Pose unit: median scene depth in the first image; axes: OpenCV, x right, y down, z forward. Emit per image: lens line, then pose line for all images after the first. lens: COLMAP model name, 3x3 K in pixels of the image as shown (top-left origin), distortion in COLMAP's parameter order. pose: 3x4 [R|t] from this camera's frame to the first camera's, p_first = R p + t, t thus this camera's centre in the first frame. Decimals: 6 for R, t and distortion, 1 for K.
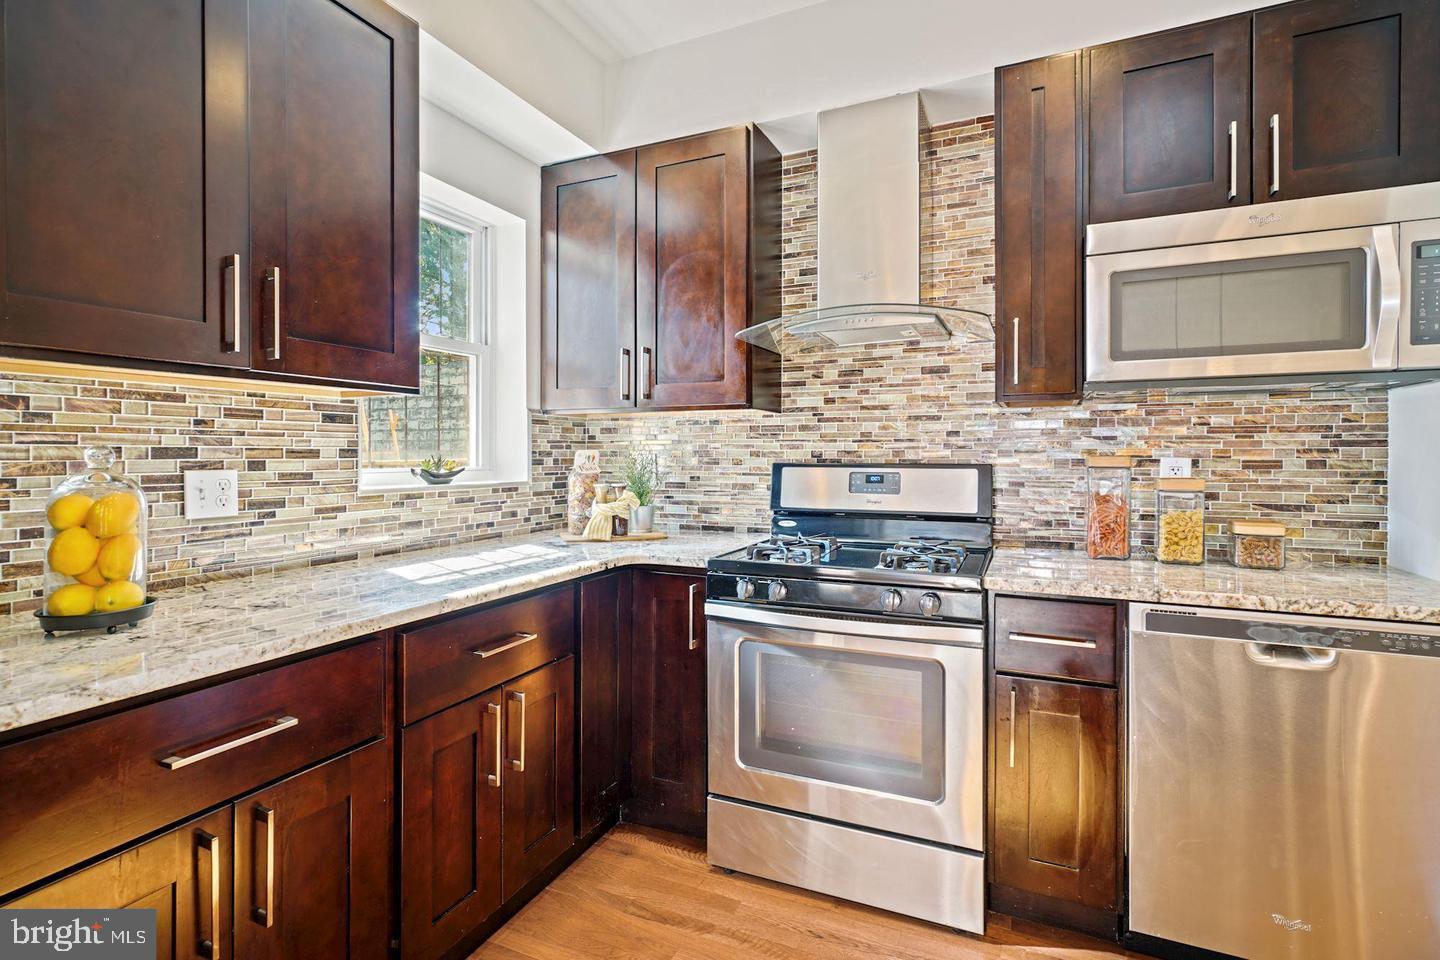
lens RADIAL K [[696.6, 0, 706.4], [0, 696.6, 451.6], [0, 0, 1]] dist [0.003536, 0.001591]
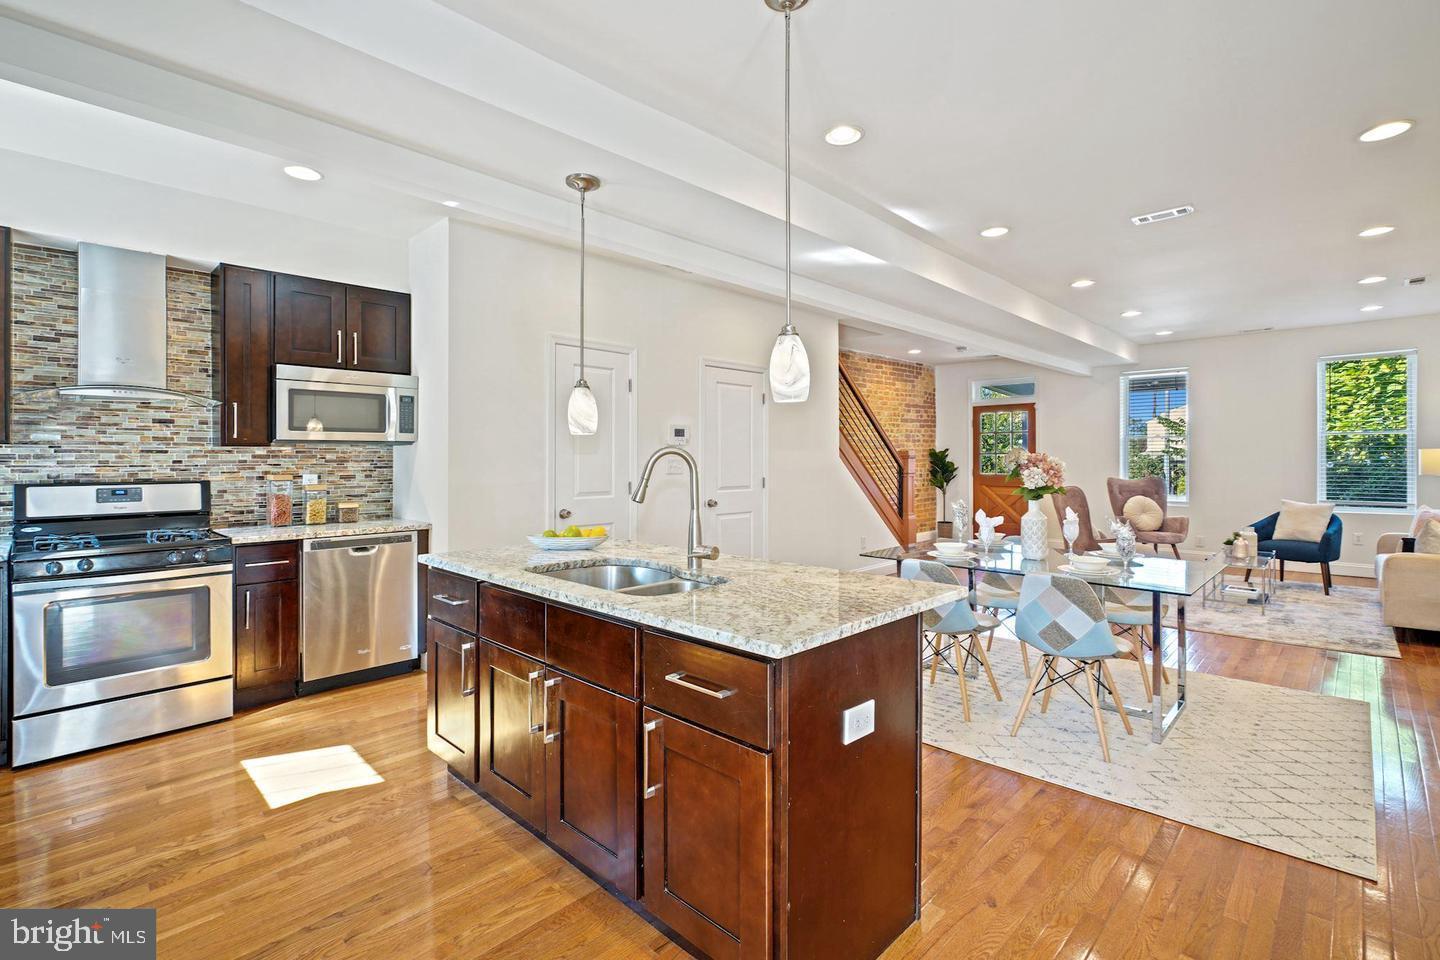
lens RADIAL K [[661.4, 0, 718.7], [0, 661.4, 465.0], [0, 0, 1]] dist [0.000546, 0.000869]
pose [[0.334835, -0.008526, 0.942238, -0.705904], [-0.000949, 0.999956, 0.009385, -0.036123], [-0.942276, -0.004036, 0.334812, -0.726255]]
